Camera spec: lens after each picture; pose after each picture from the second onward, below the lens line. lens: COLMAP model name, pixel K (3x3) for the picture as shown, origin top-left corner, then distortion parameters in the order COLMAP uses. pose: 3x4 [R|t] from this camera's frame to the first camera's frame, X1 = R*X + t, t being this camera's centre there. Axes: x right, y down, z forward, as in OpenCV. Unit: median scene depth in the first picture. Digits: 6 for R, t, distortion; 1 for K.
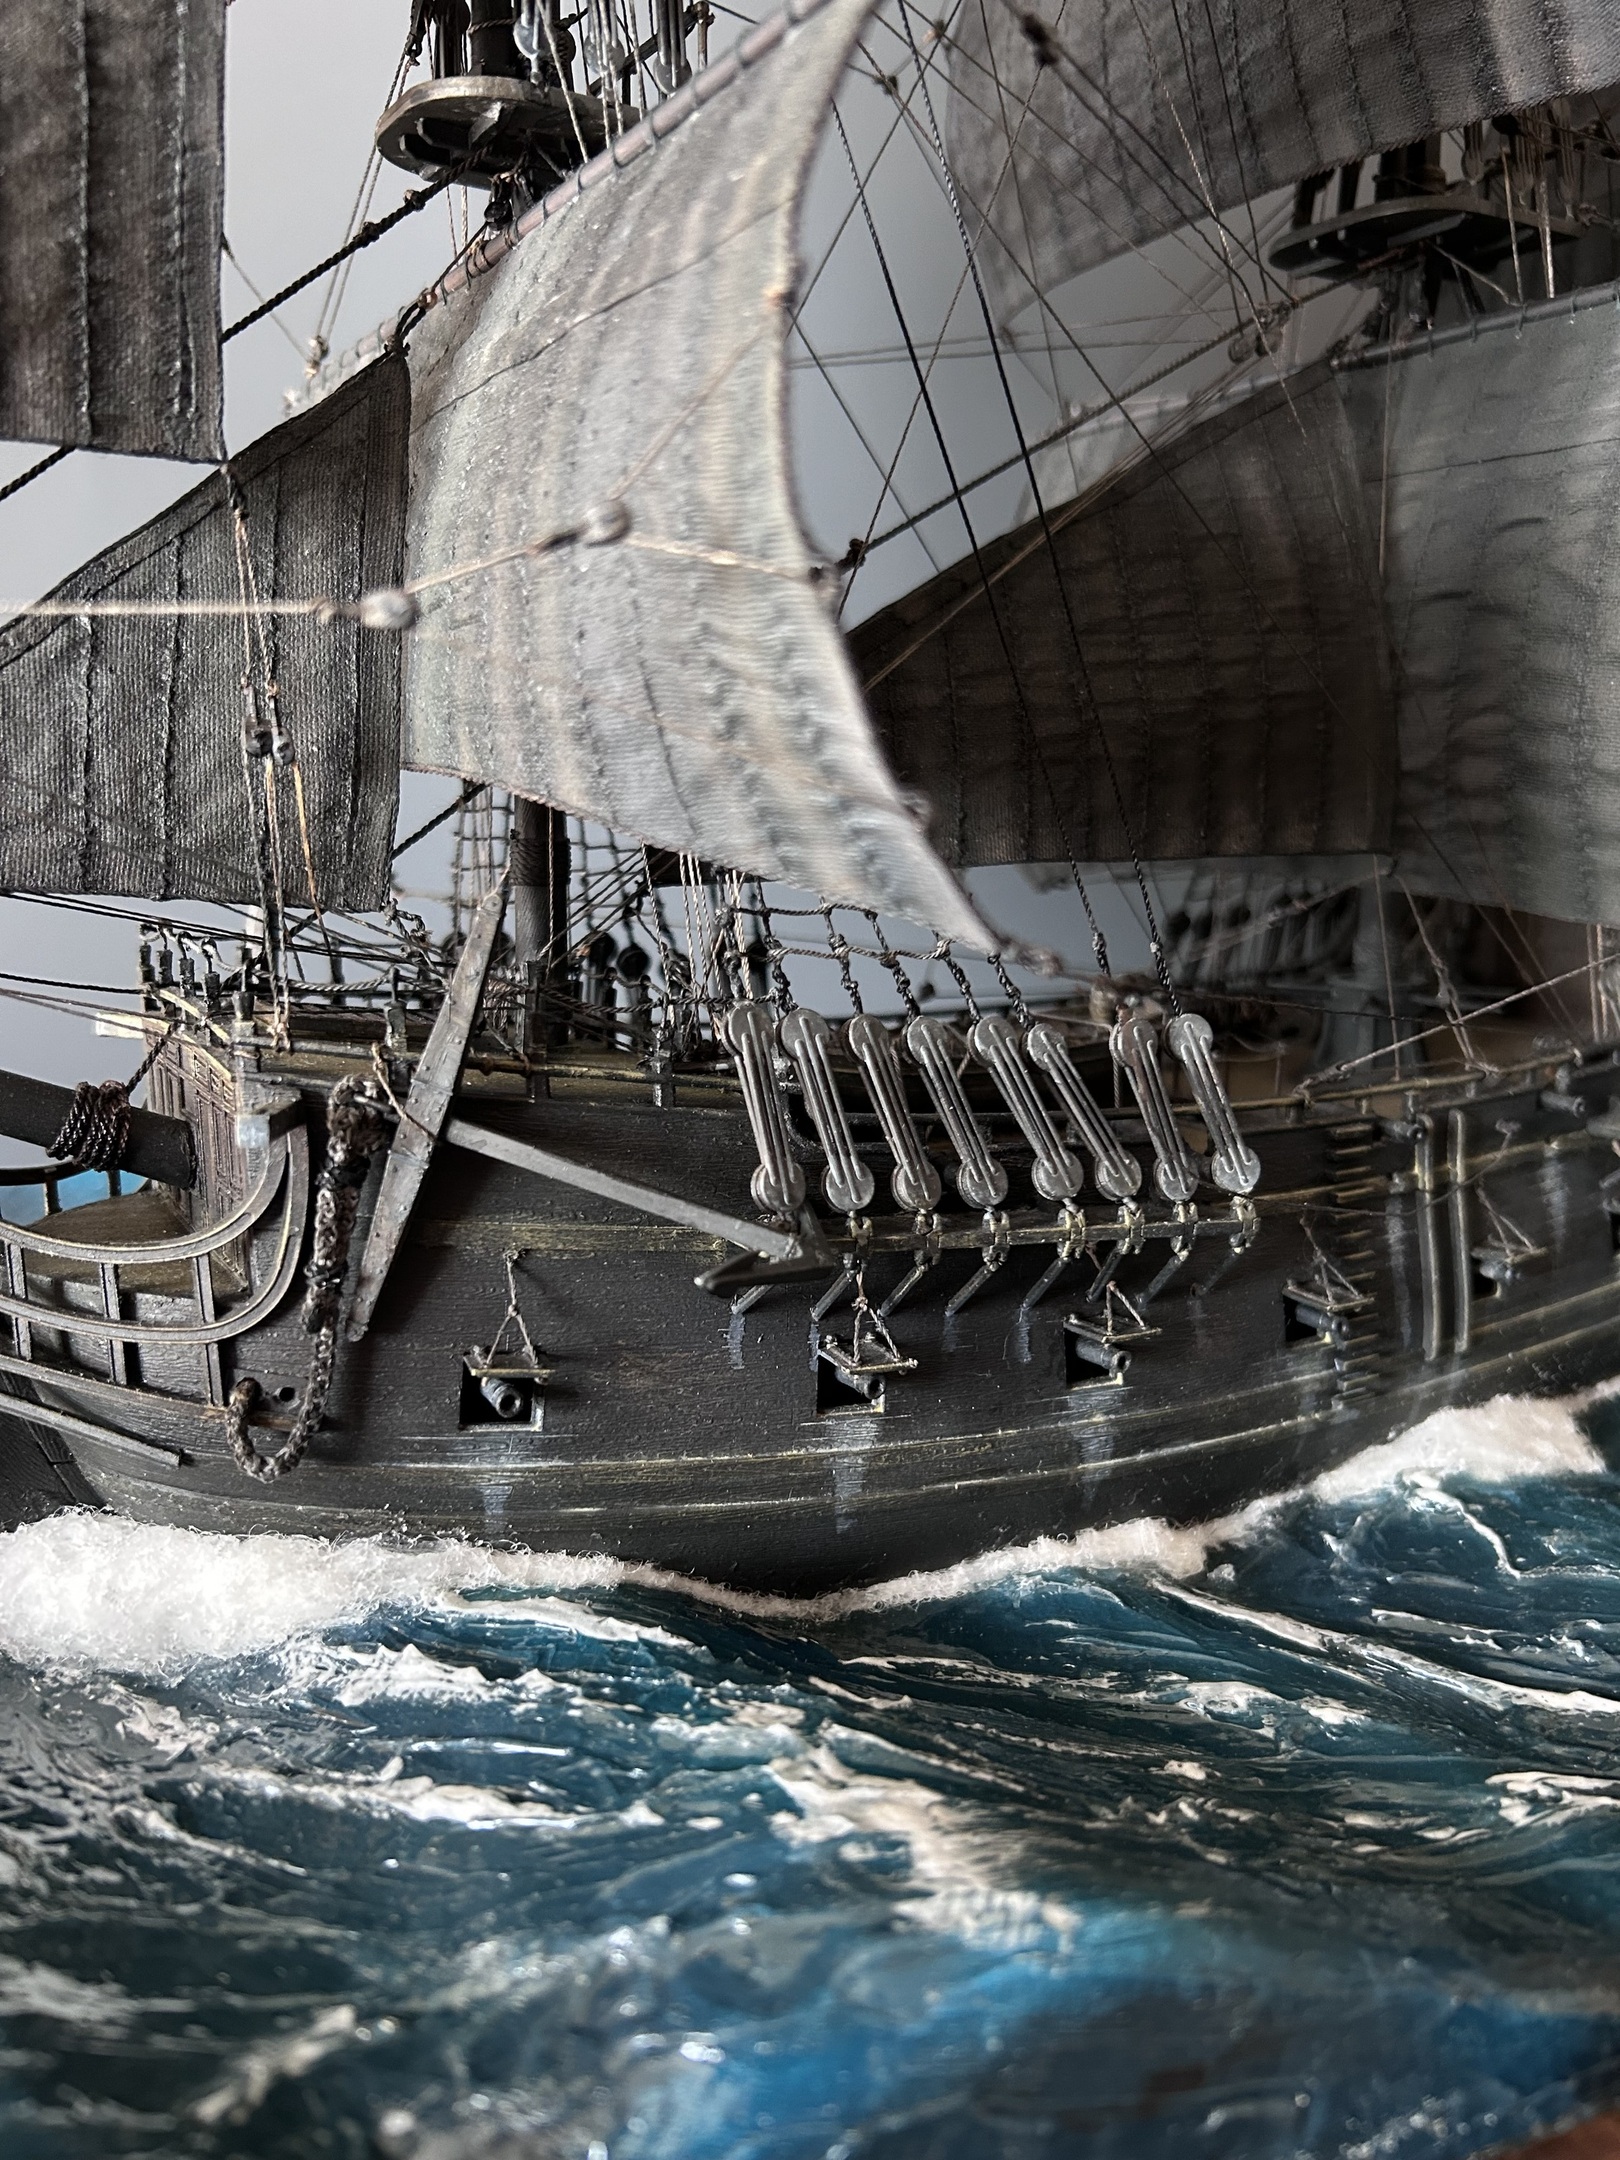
lens RADIAL K [[1654.1, 0, 810.0], [0, 1654.1, 1080.0], [0, 0, 1]] dist [0.003571, -0.029541]
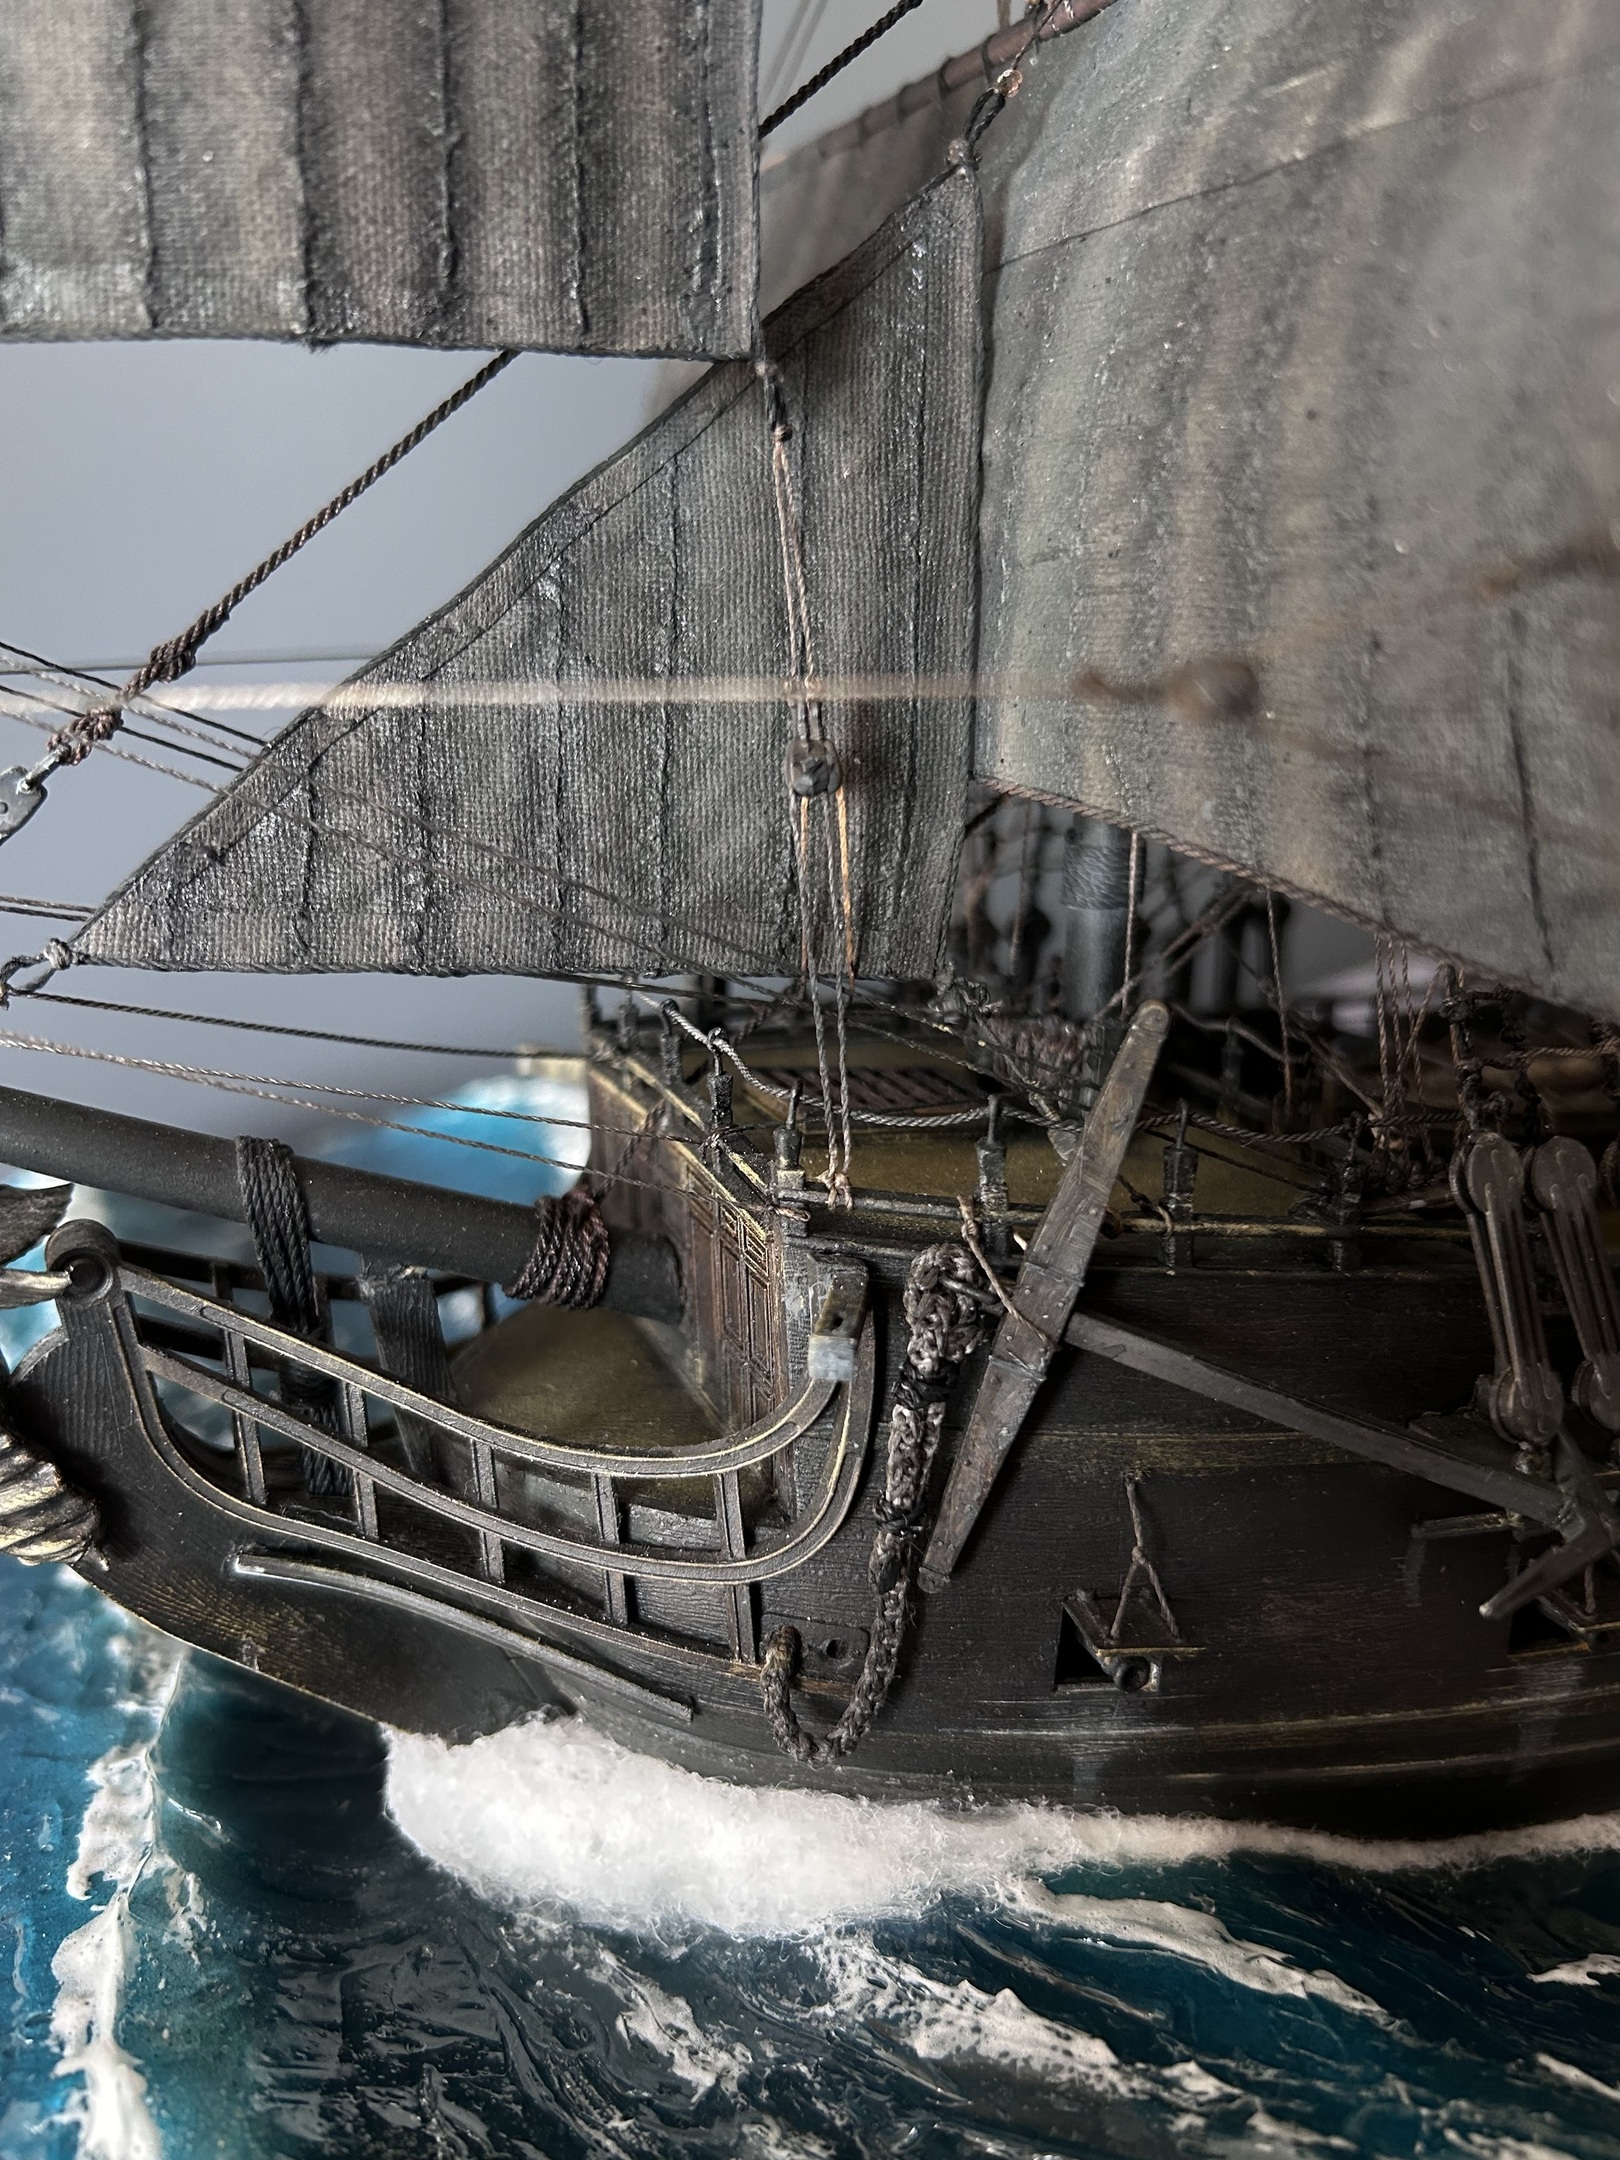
lens RADIAL K [[1691.5, 0, 810.0], [0, 1691.5, 1080.0], [0, 0, 1]] dist [-0.002925, -0.043257]
pose [[0.989864, 0.019923, -0.140611, -0.220130], [-0.002008, 0.991975, 0.126419, -0.159932], [0.142001, -0.124855, 0.981961, 0.270593]]
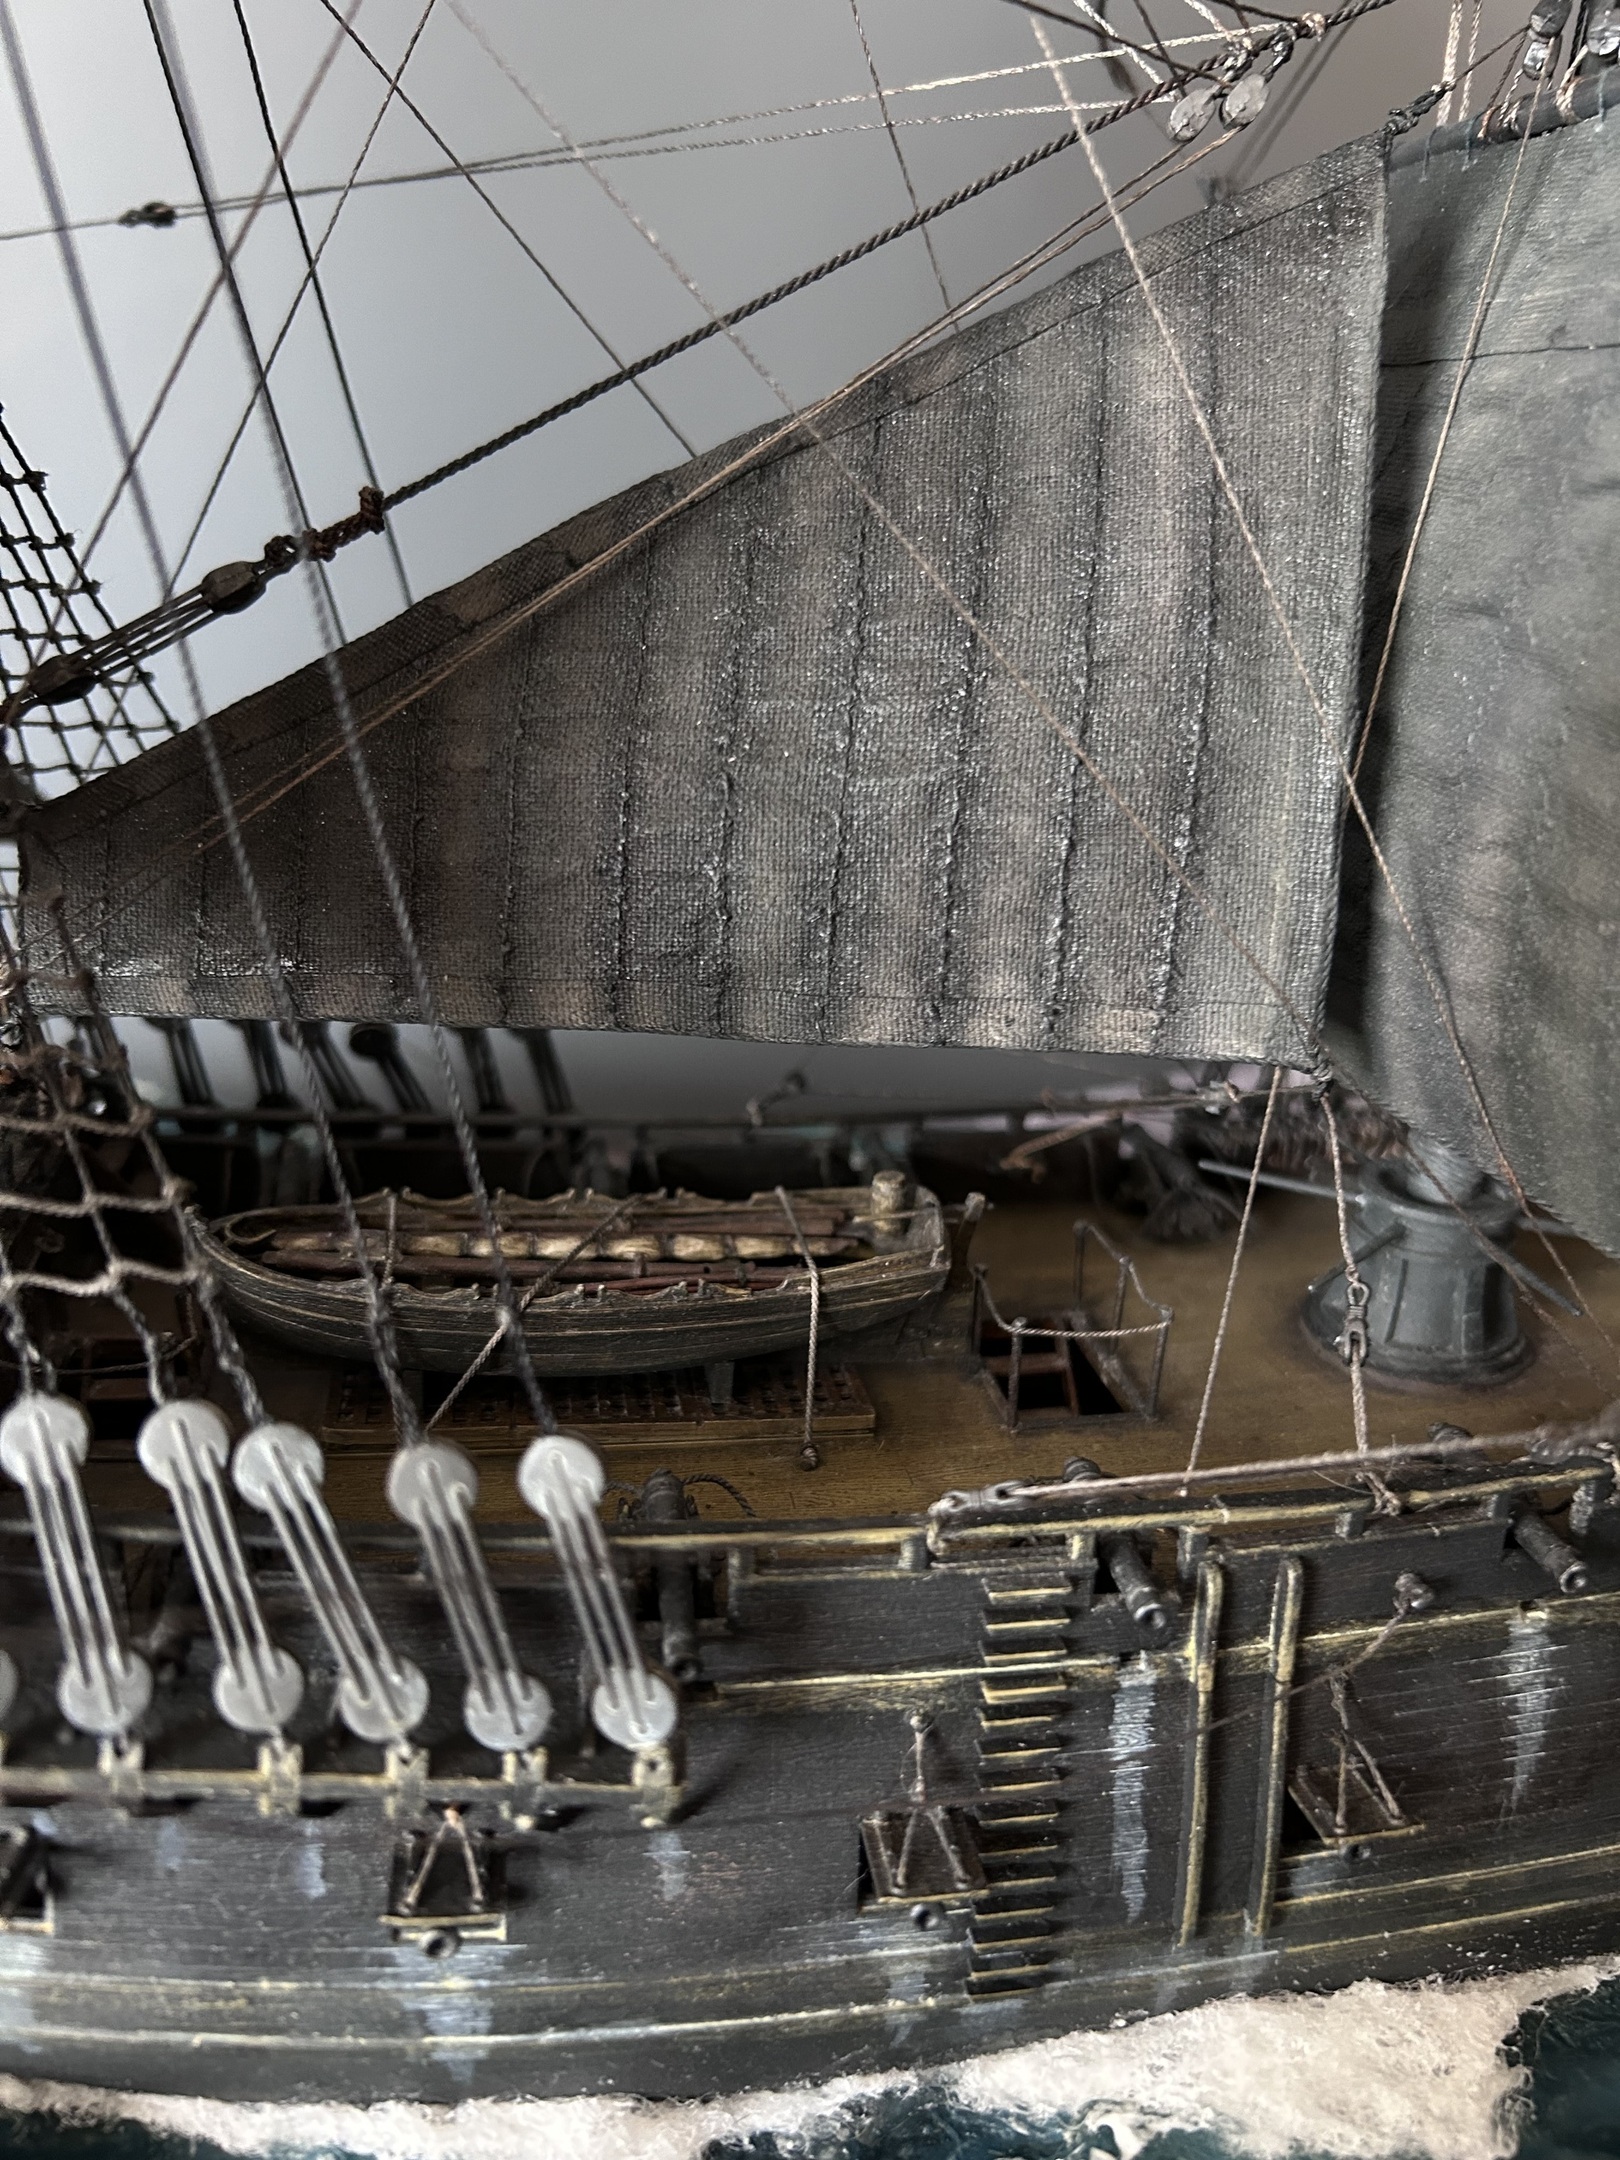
lens RADIAL K [[1654.1, 0, 810.0], [0, 1654.1, 1080.0], [0, 0, 1]] dist [0.003571, -0.029541]
pose [[0.935774, 0.153872, -0.317255, 0.523964], [-0.100068, 0.978656, 0.179497, -0.300206], [0.338103, -0.136222, 0.931198, 0.602353]]
